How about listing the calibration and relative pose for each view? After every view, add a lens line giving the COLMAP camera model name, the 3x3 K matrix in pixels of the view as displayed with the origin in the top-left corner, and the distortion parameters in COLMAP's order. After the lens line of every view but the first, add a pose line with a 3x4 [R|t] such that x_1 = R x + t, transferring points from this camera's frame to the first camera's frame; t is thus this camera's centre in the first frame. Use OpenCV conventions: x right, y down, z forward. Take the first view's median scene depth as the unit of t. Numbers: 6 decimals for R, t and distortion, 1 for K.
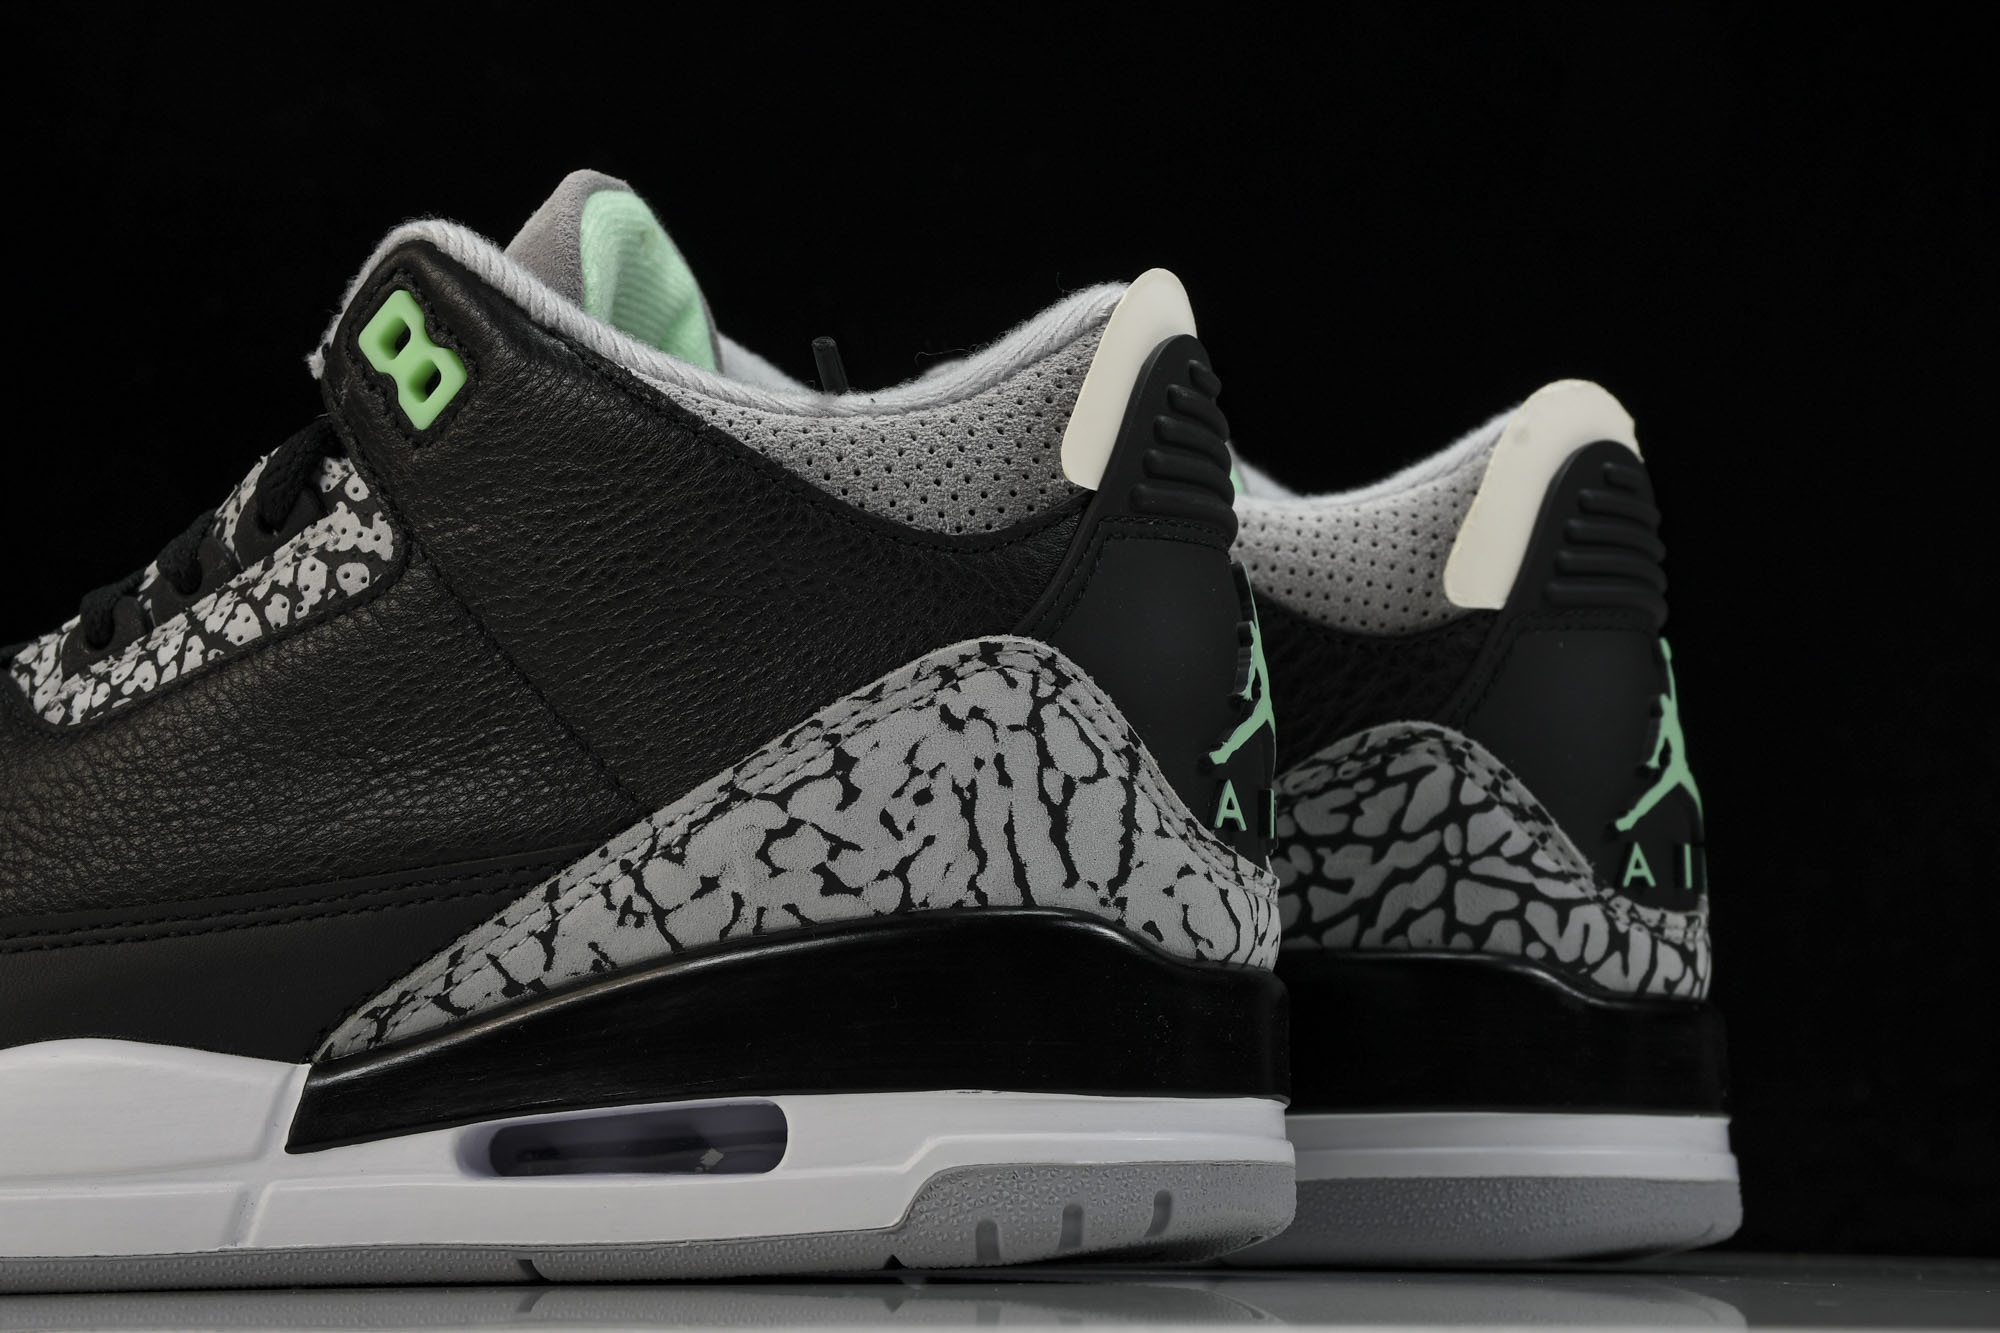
lens RADIAL K [[4437.8, 0, 997.3], [0, 4437.8, 672.8], [0, 0, 1]] dist [0.422021, 0.000000]
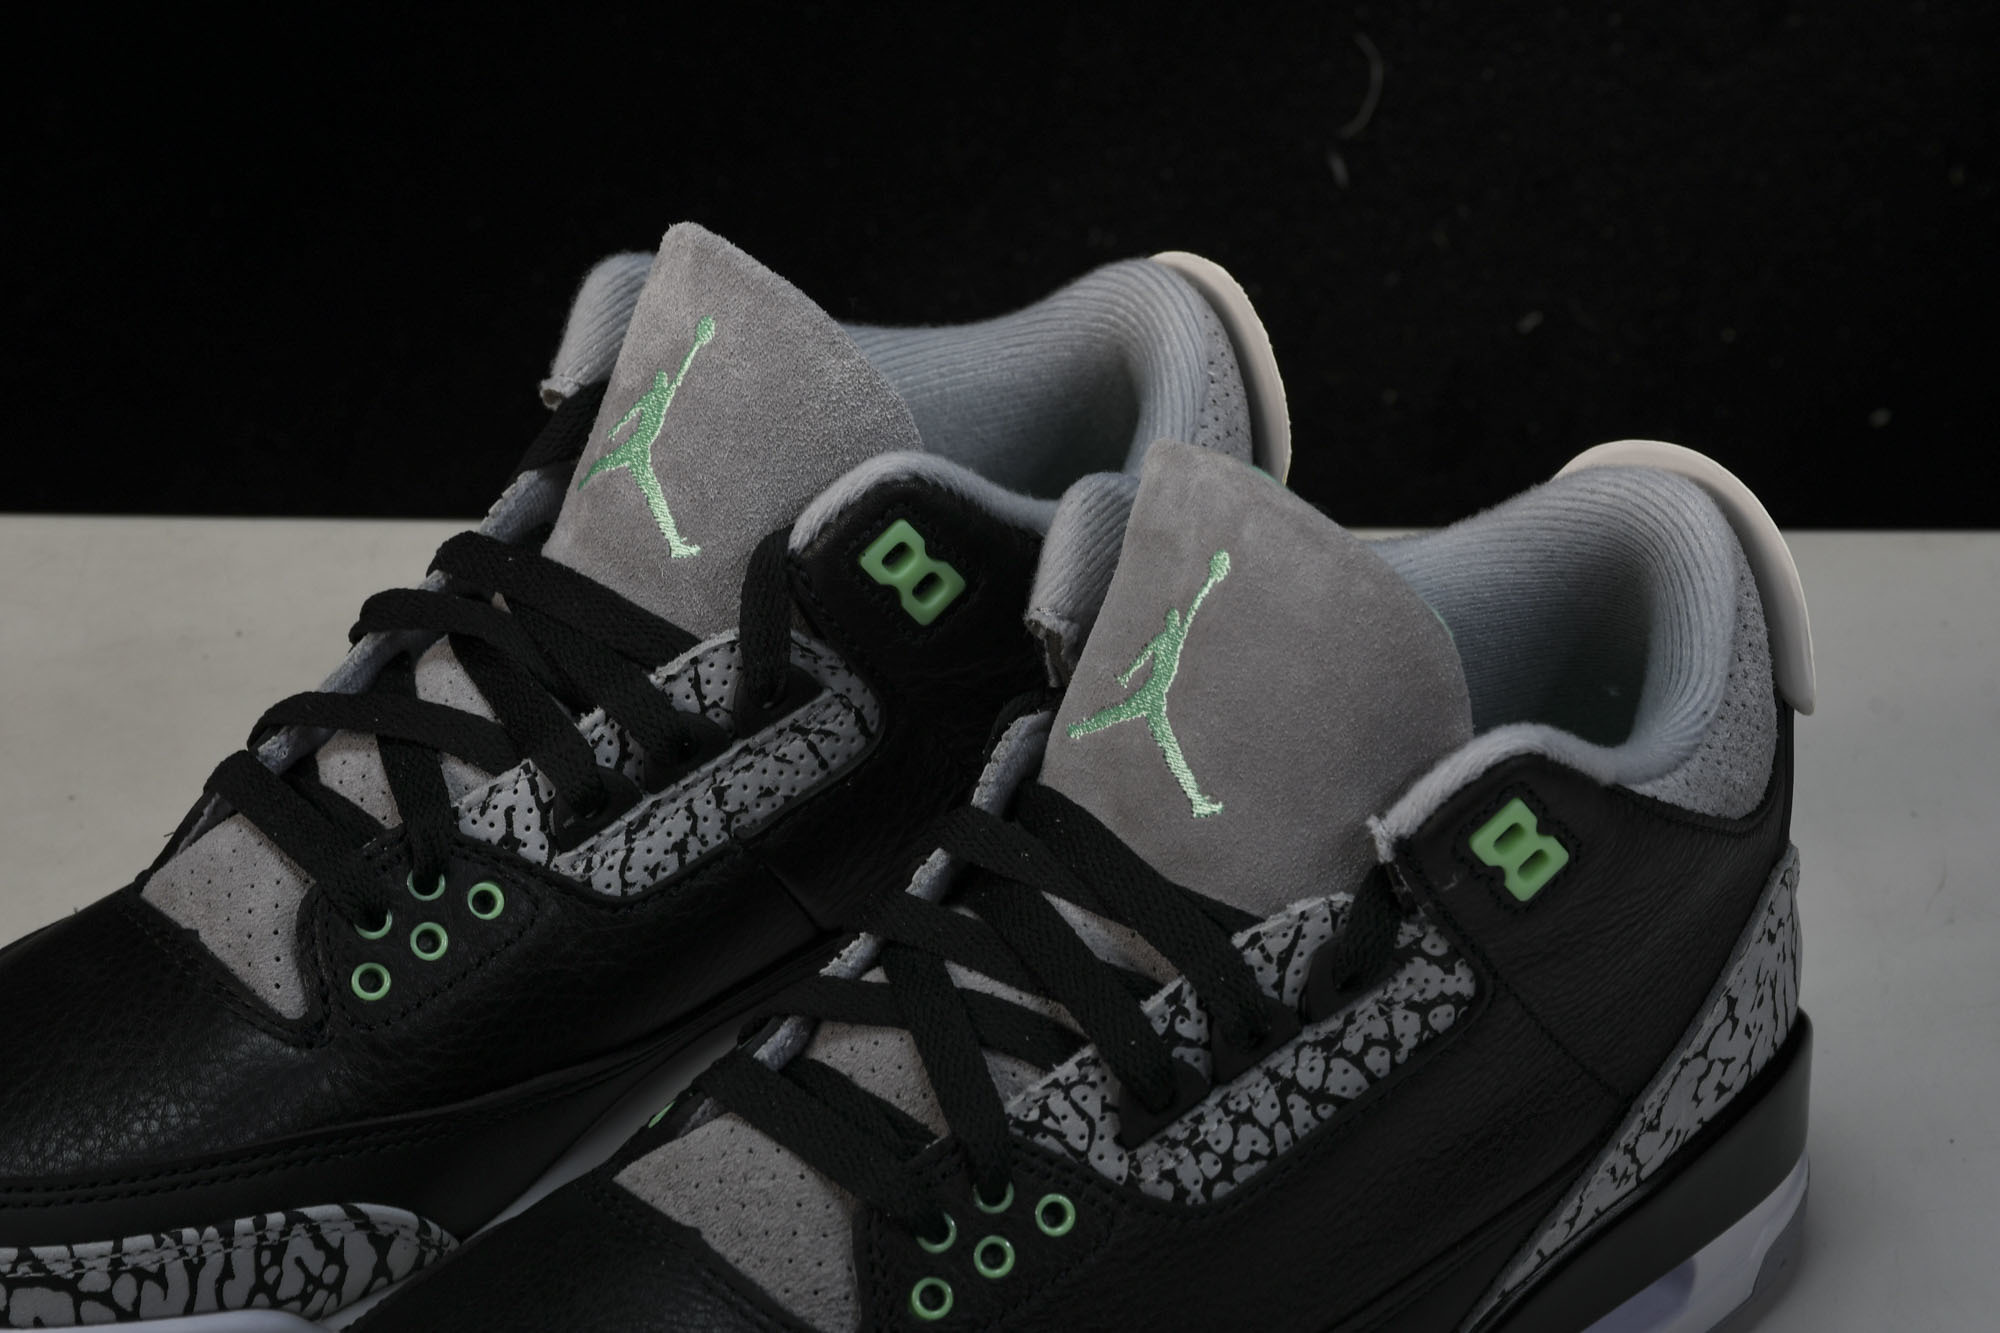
lens RADIAL K [[6046.7, 0, 1004.1], [0, 6046.7, 685.4], [0, 0, 1]] dist [0.783611, 0.000000]
pose [[0.442893, -0.468463, 0.764453, -1.301839], [-0.219735, 0.769918, 0.599118, -0.962836], [-0.869231, -0.433322, 0.238053, 0.747884]]
